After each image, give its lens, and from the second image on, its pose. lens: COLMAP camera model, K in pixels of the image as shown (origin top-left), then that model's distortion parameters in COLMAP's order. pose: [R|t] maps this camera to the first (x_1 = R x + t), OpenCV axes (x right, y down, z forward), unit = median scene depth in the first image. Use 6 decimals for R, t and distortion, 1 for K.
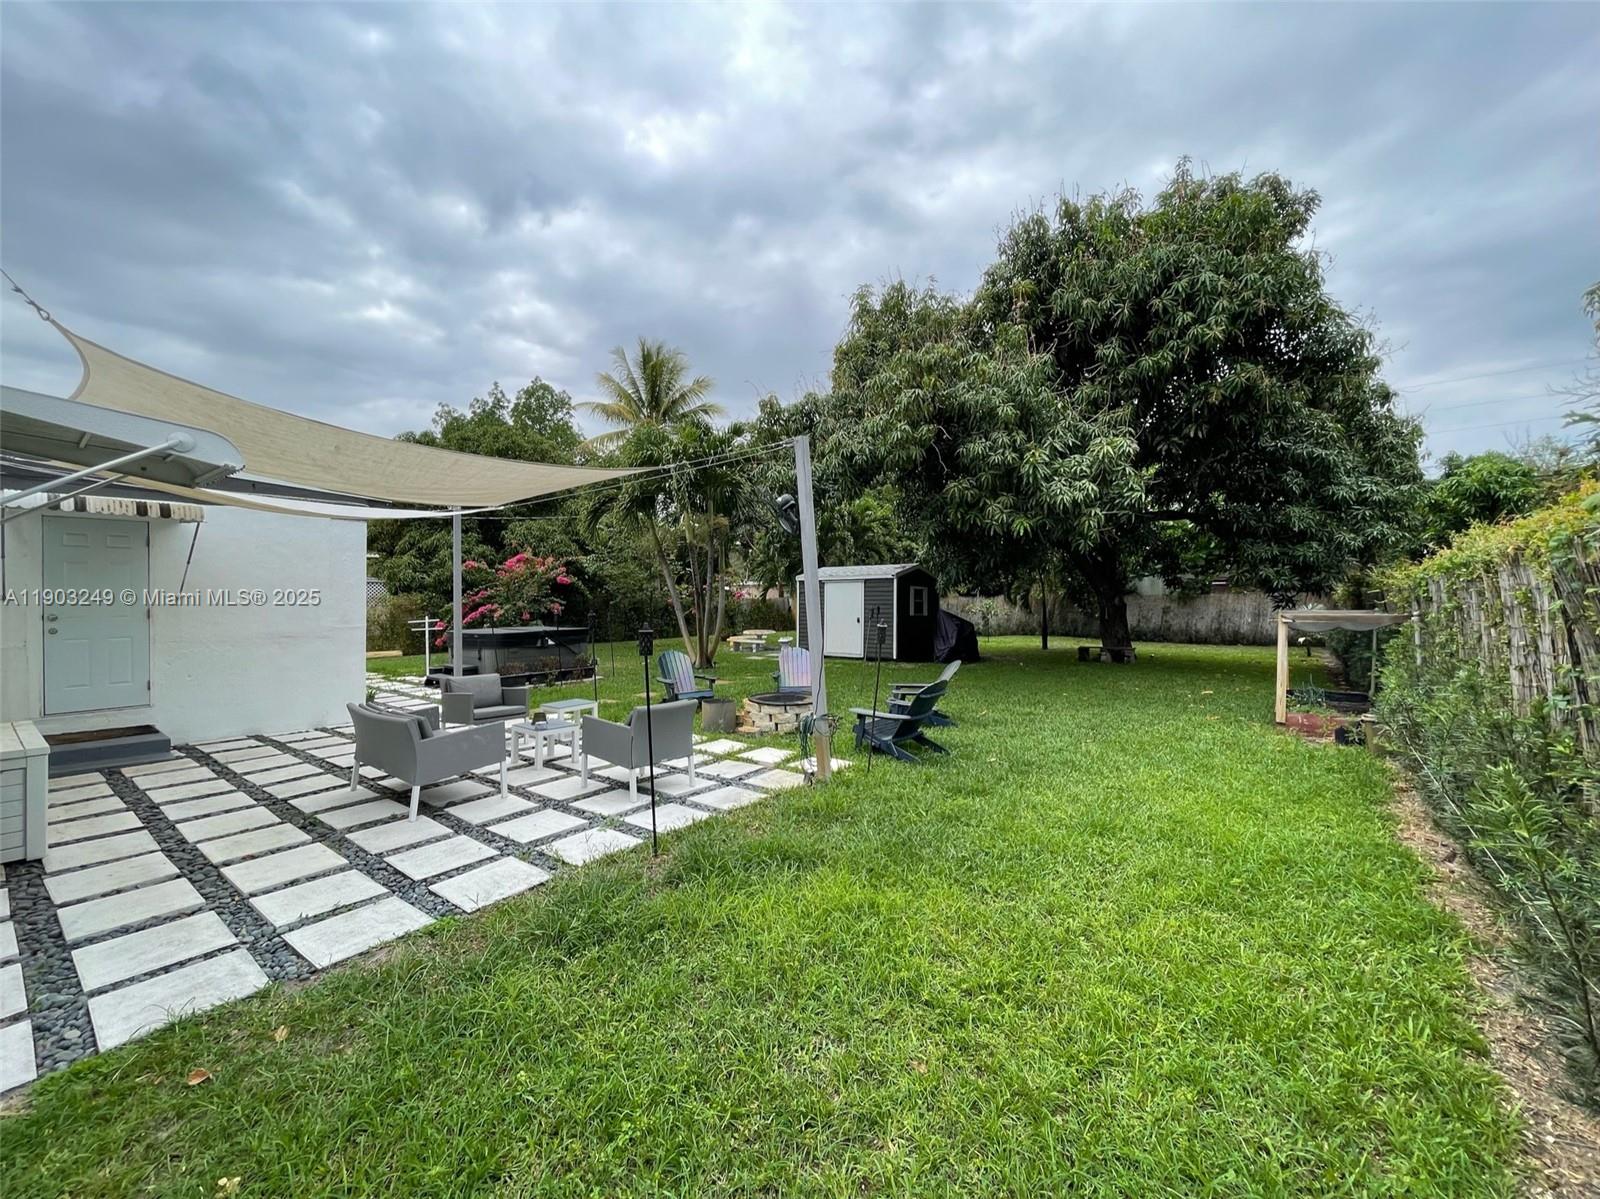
lens RADIAL K [[641.9, 0, 800.0], [0, 641.9, 599.5], [0, 0, 1]] dist [-0.024067, 0.000018]
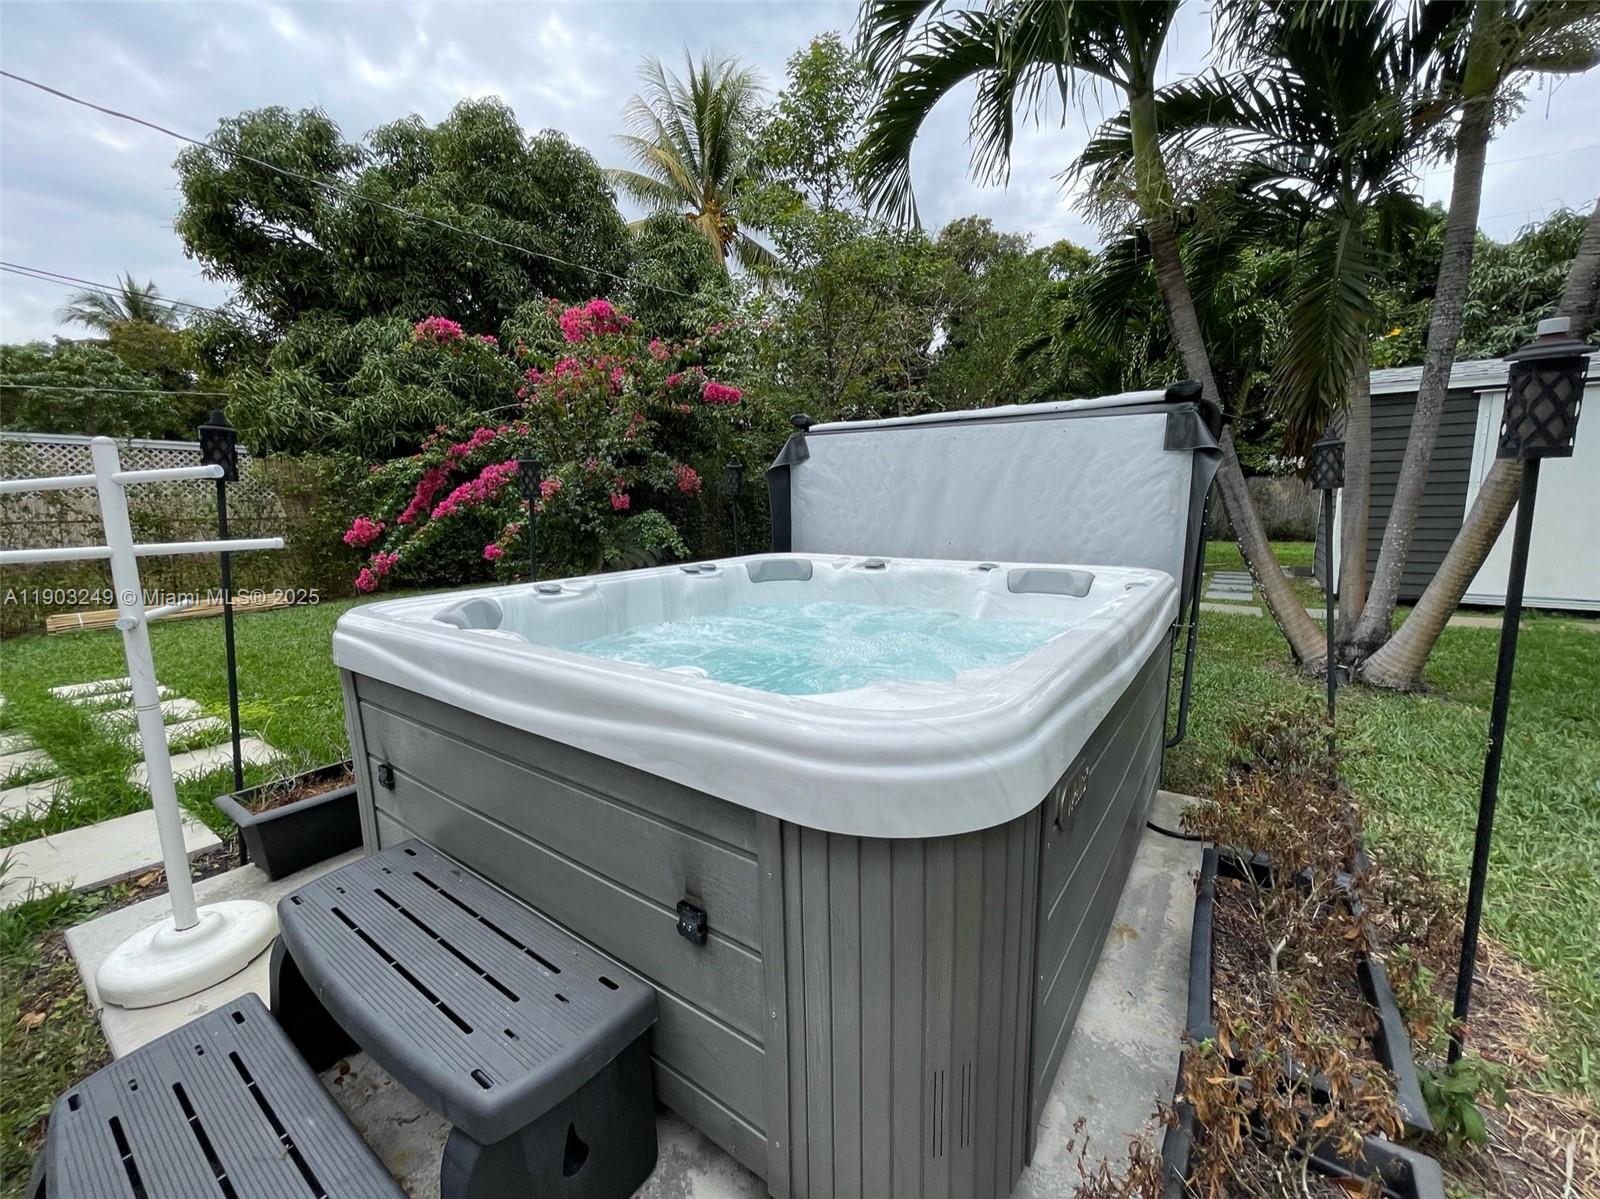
lens RADIAL K [[641.9, 0, 800.0], [0, 641.9, 599.5], [0, 0, 1]] dist [-0.024067, 0.000018]
pose [[0.999466, -0.015758, 0.028638, -0.470716], [0.011283, 0.988590, 0.150208, 0.039608], [-0.030679, -0.149805, 0.988240, 0.893775]]
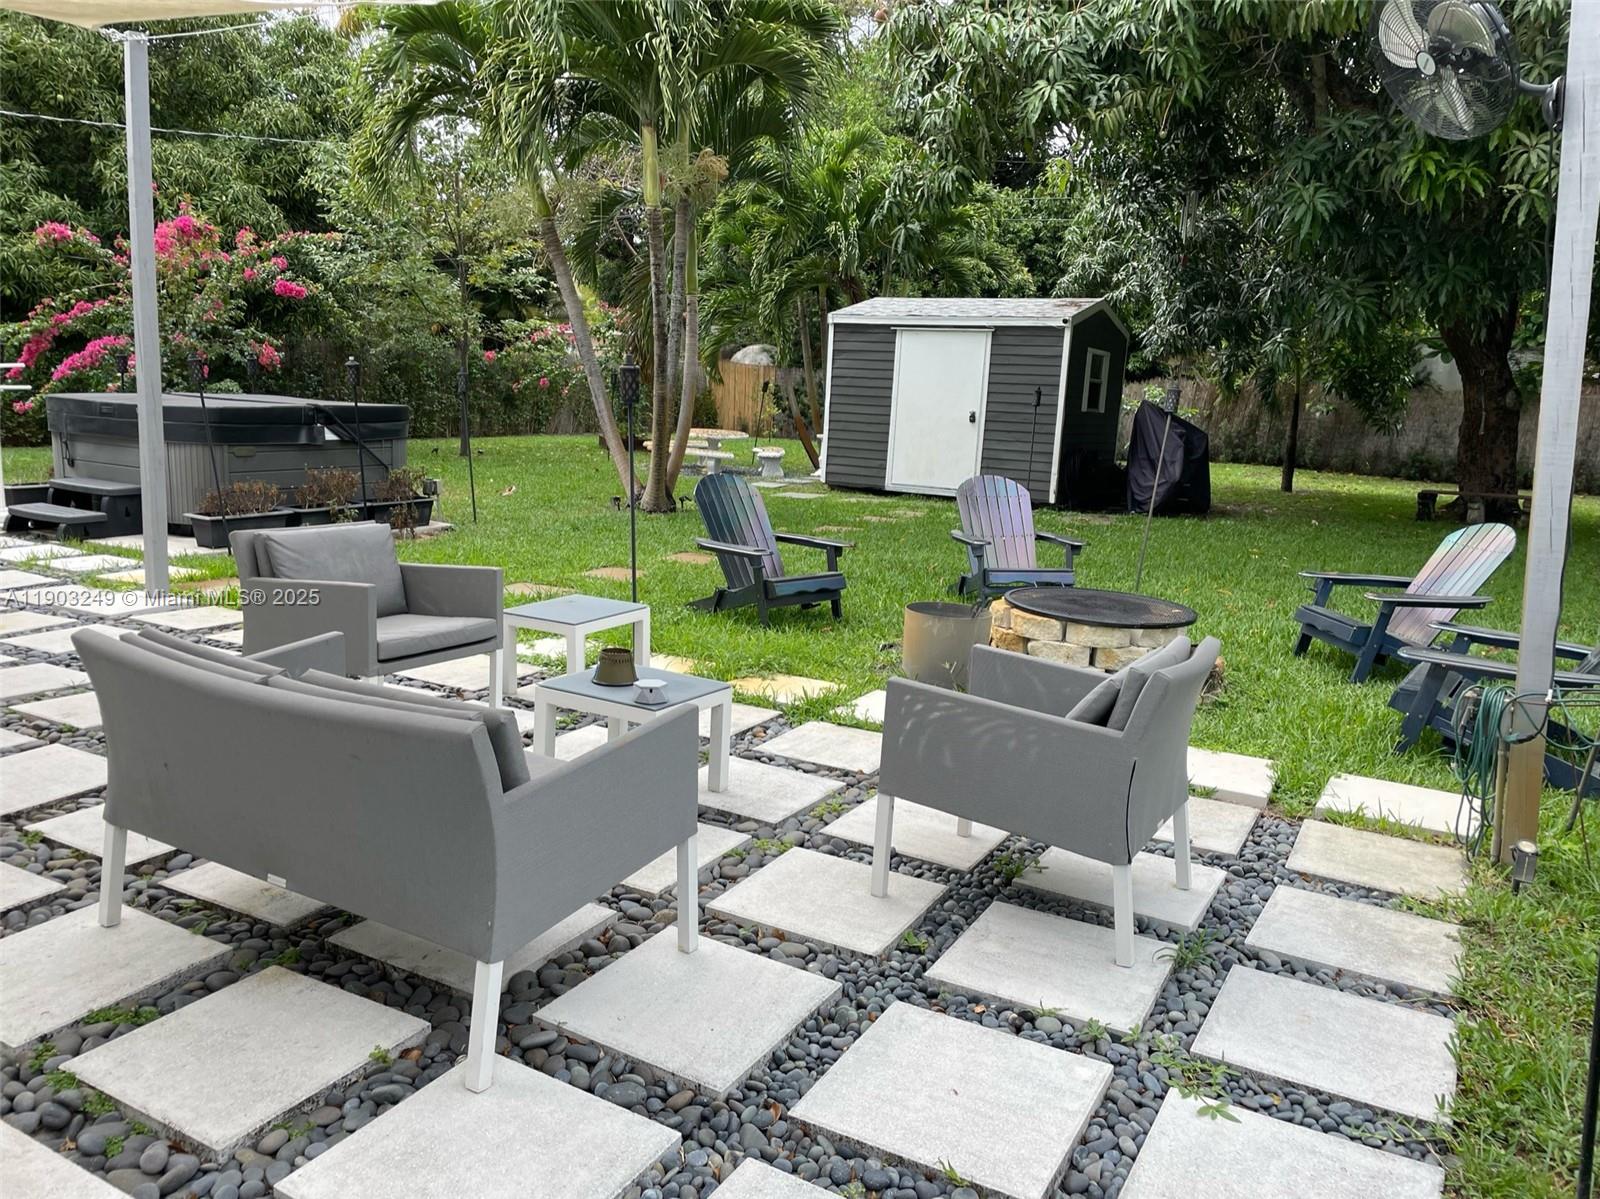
lens RADIAL K [[1207.8, 0, 800.0], [0, 1207.8, 599.5], [0, 0, 1]] dist [0.048579, -0.086639]
pose [[0.988820, 0.026452, 0.146750, -0.208261], [-0.052599, 0.982755, 0.177274, 0.016884], [-0.139530, -0.183011, 0.973159, 0.191295]]
